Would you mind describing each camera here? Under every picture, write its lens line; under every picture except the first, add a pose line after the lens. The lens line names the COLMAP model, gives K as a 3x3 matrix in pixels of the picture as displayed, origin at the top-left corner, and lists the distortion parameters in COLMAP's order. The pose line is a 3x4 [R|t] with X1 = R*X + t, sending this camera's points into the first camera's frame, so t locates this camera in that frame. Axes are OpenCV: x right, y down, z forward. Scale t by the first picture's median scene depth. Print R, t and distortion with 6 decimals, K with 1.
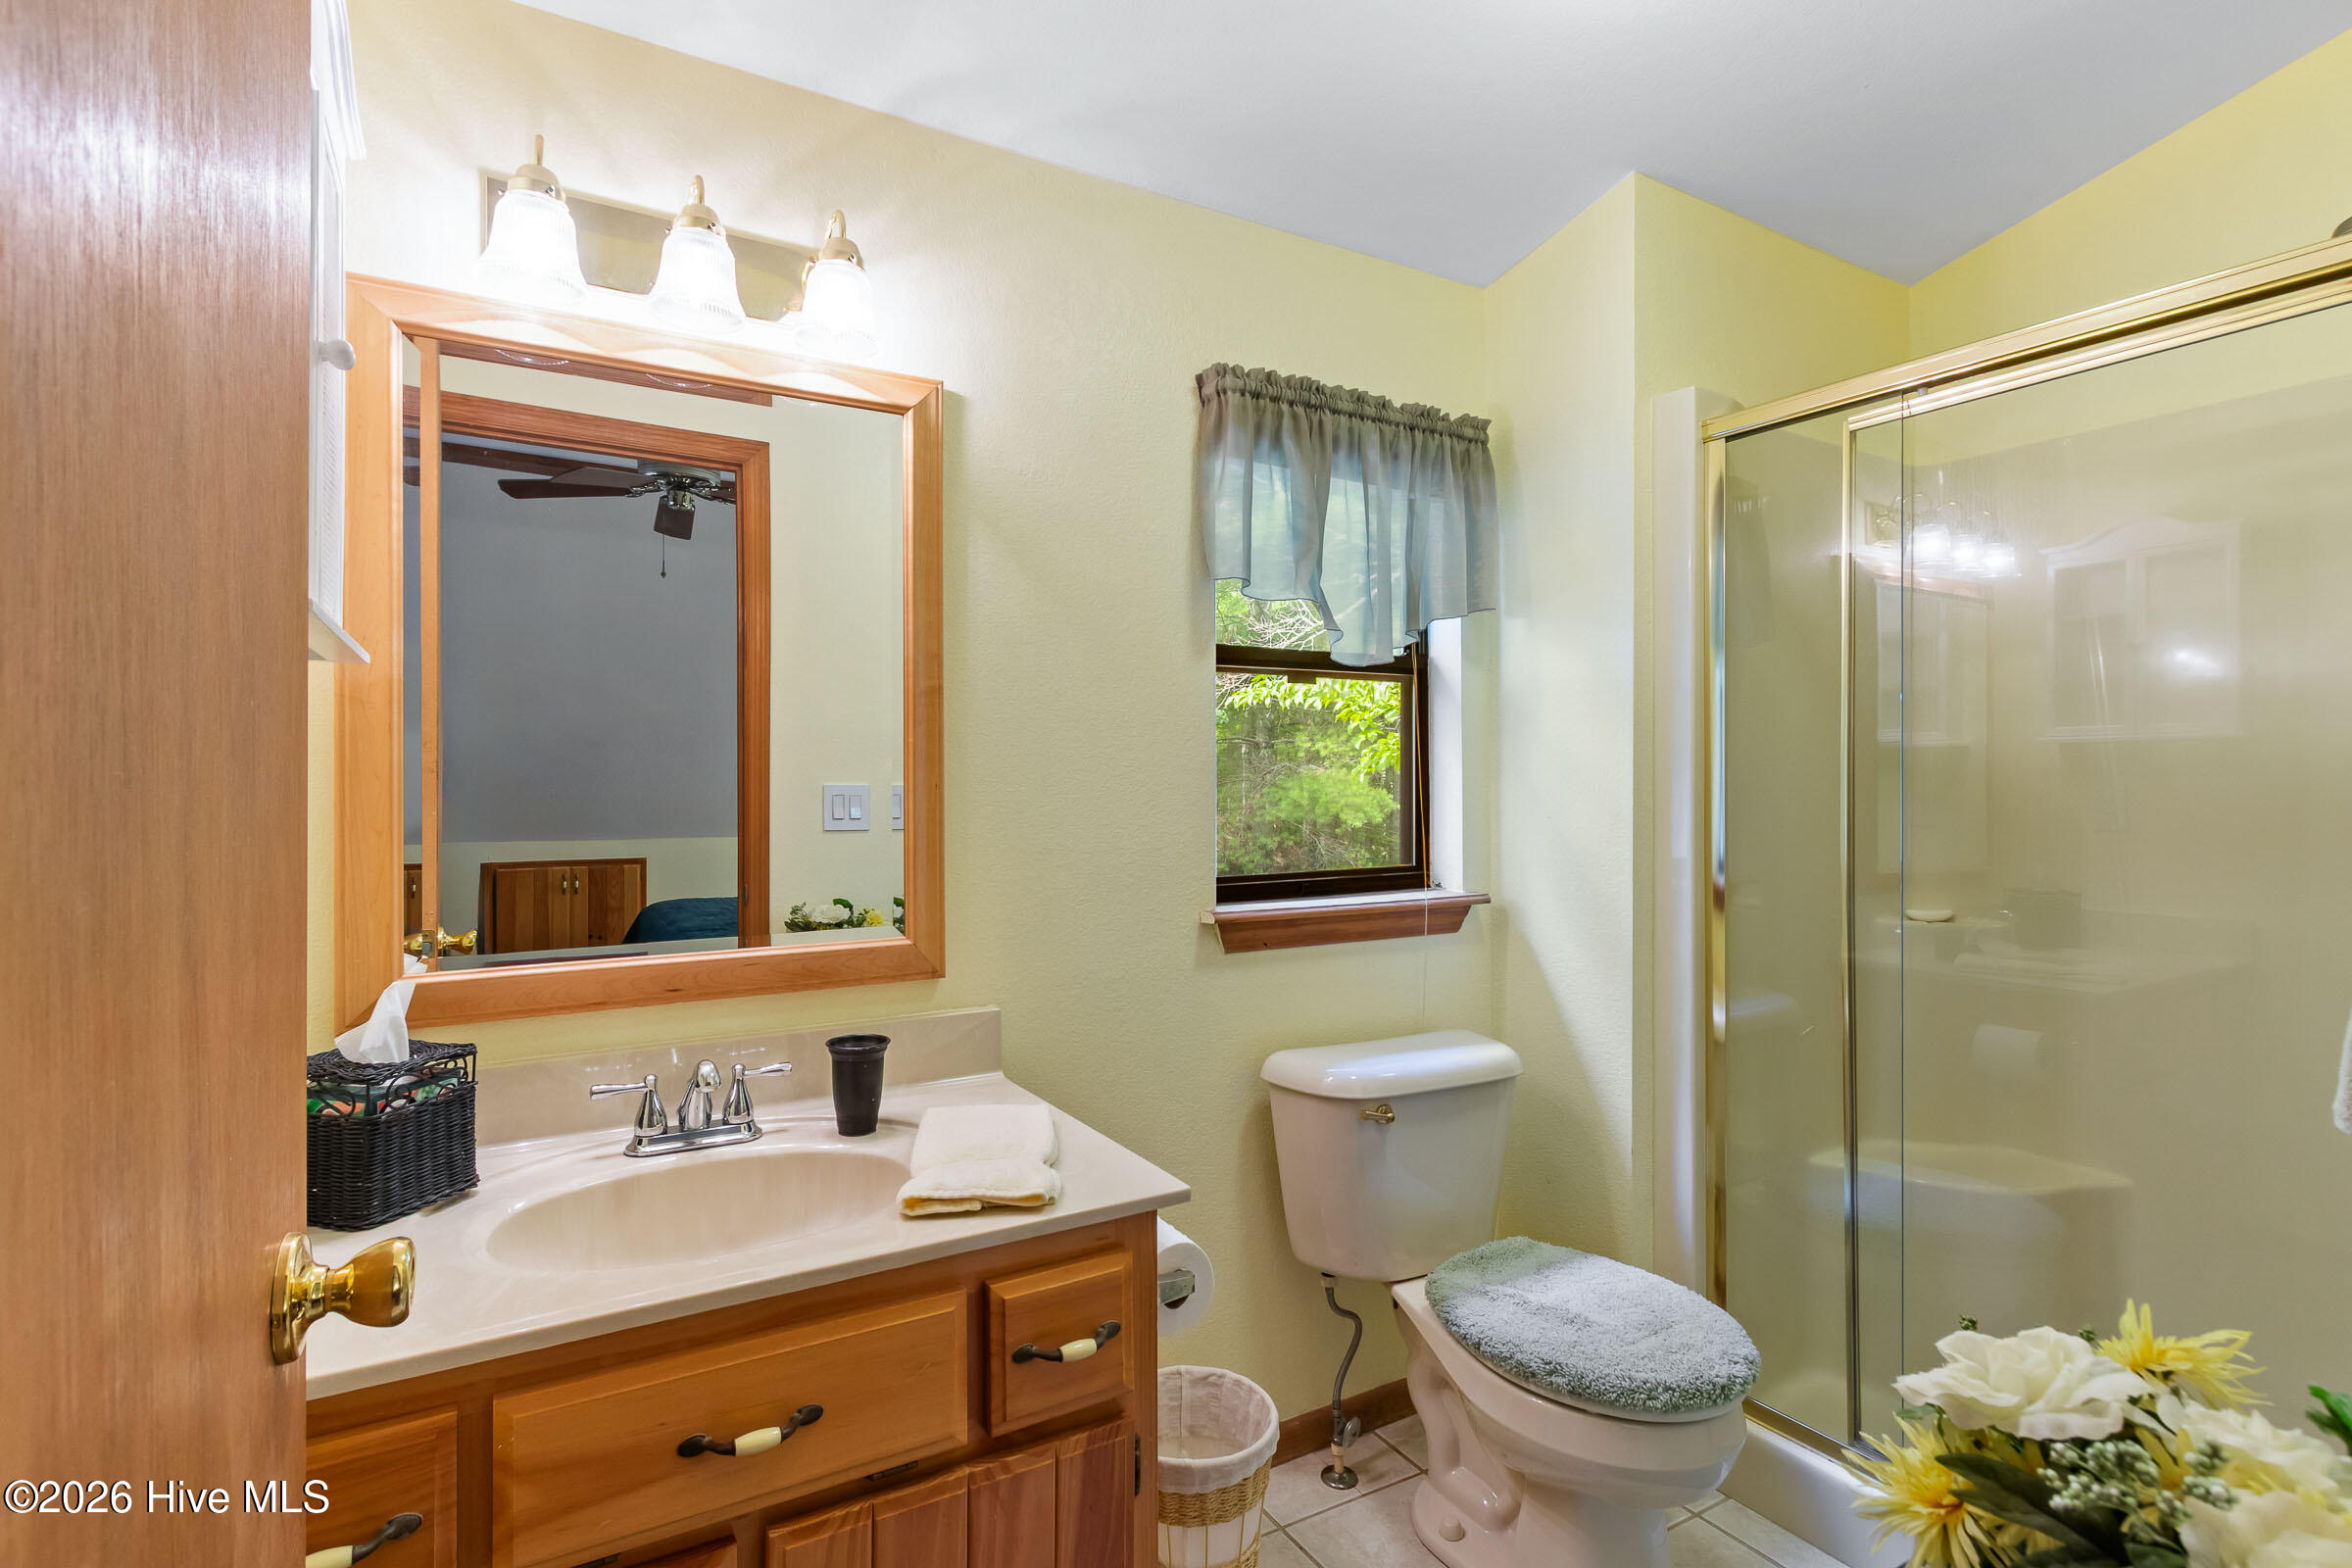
lens RADIAL K [[1110.1, 0, 1142.7], [0, 1110.1, 786.4], [0, 0, 1]] dist [0.008803, -0.000926]
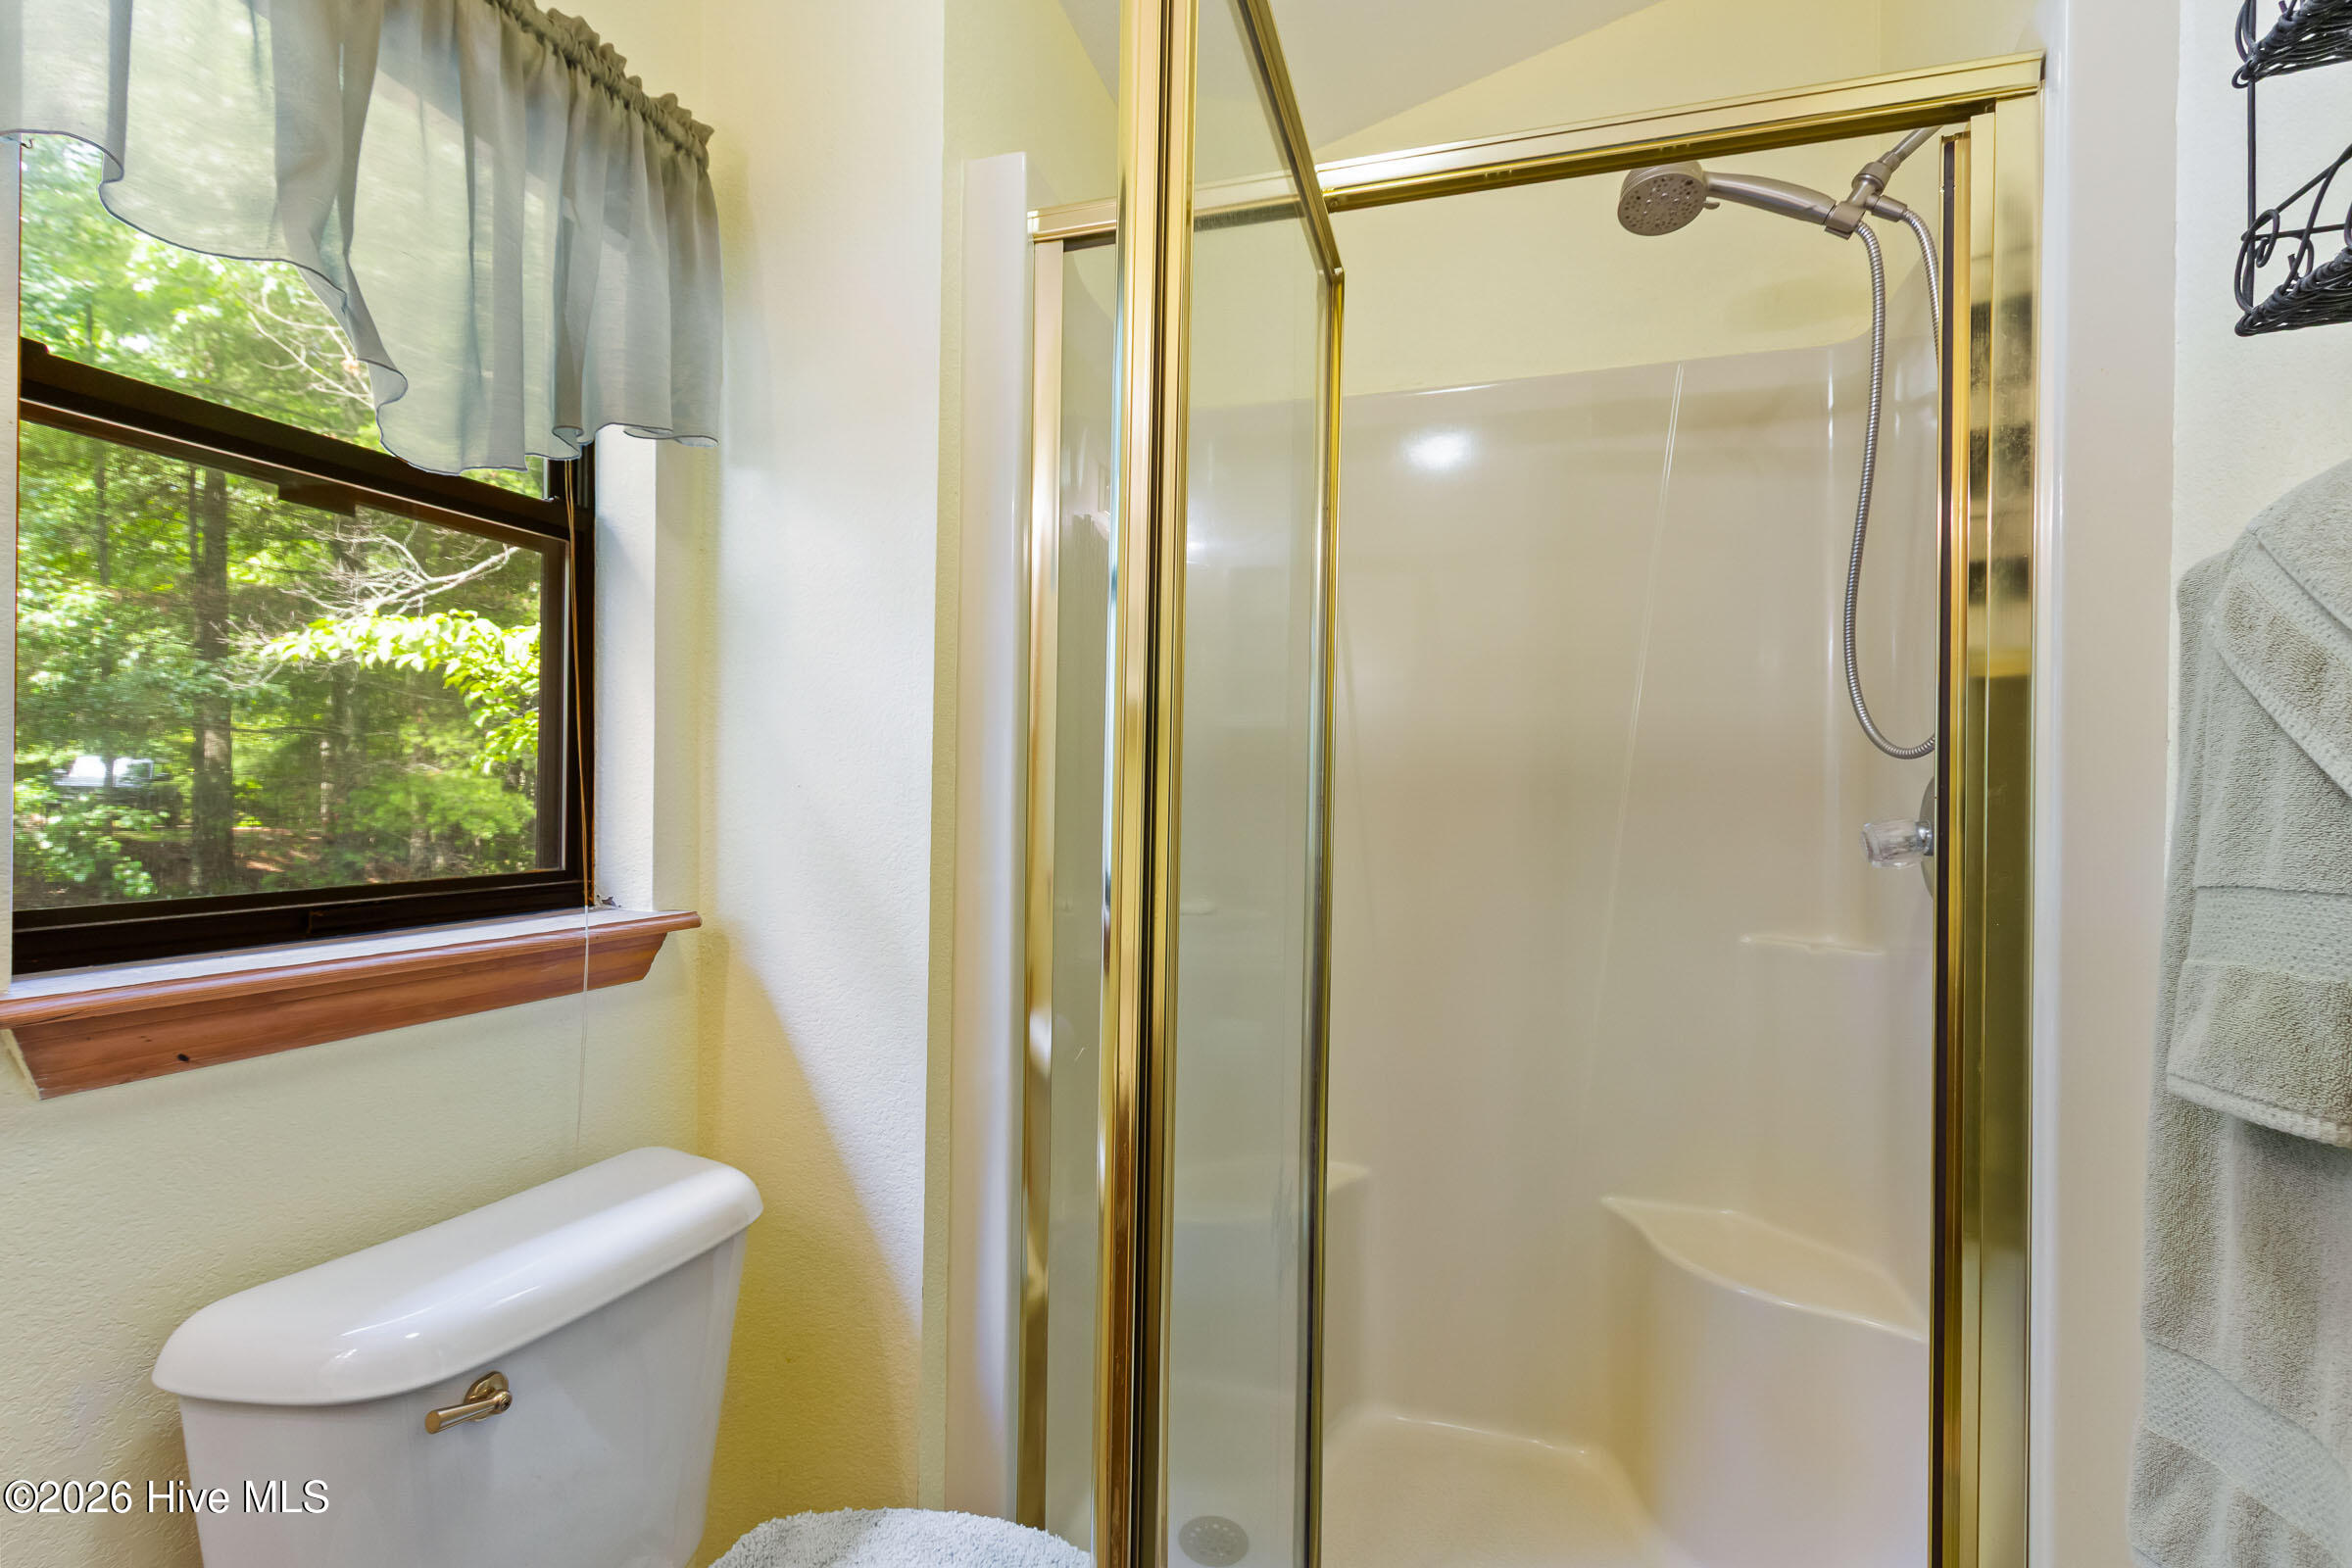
lens RADIAL K [[1132.8, 0, 1174.5], [0, 1132.8, 795.5], [0, 0, 1]] dist [0.003195, 0.000027]
pose [[0.741189, 0.012667, 0.671177, 0.089623], [-0.013042, 0.999905, -0.004469, 0.033268], [-0.671170, -0.005442, 0.741283, 0.374464]]
